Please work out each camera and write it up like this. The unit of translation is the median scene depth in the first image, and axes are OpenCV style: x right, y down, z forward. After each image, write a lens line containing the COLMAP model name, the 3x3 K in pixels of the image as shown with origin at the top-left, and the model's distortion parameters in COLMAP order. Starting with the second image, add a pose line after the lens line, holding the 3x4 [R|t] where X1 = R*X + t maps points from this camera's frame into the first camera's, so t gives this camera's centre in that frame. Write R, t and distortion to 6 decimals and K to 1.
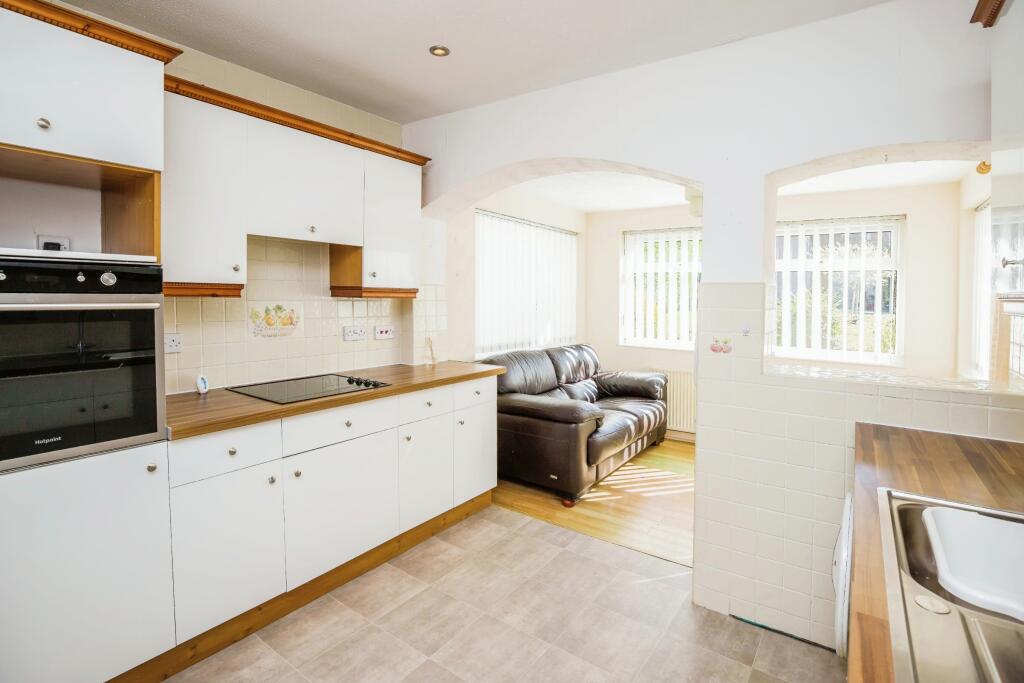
lens RADIAL K [[481.9, 0, 512.6], [0, 481.9, 277.7], [0, 0, 1]] dist [-0.015753, 0.000619]
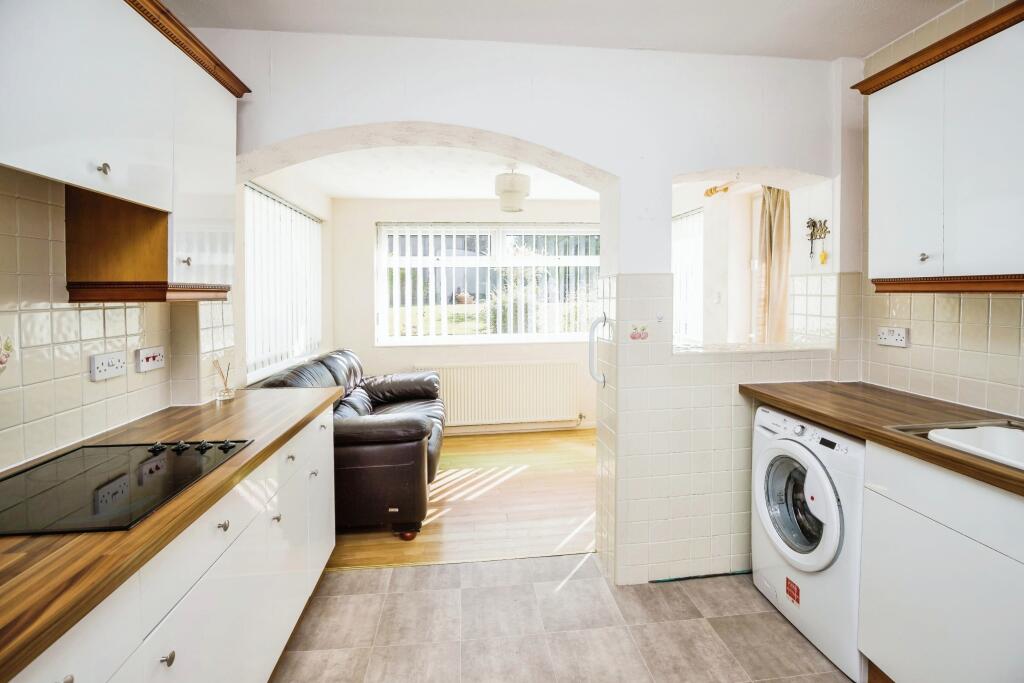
lens RADIAL K [[481.9, 0, 512.6], [0, 481.9, 277.7], [0, 0, 1]] dist [-0.015753, 0.000619]
pose [[0.757345, -0.004654, 0.652999, -0.331576], [0.000897, 0.999981, 0.006087, 0.009006], [-0.653015, -0.004024, 0.757335, 0.265725]]
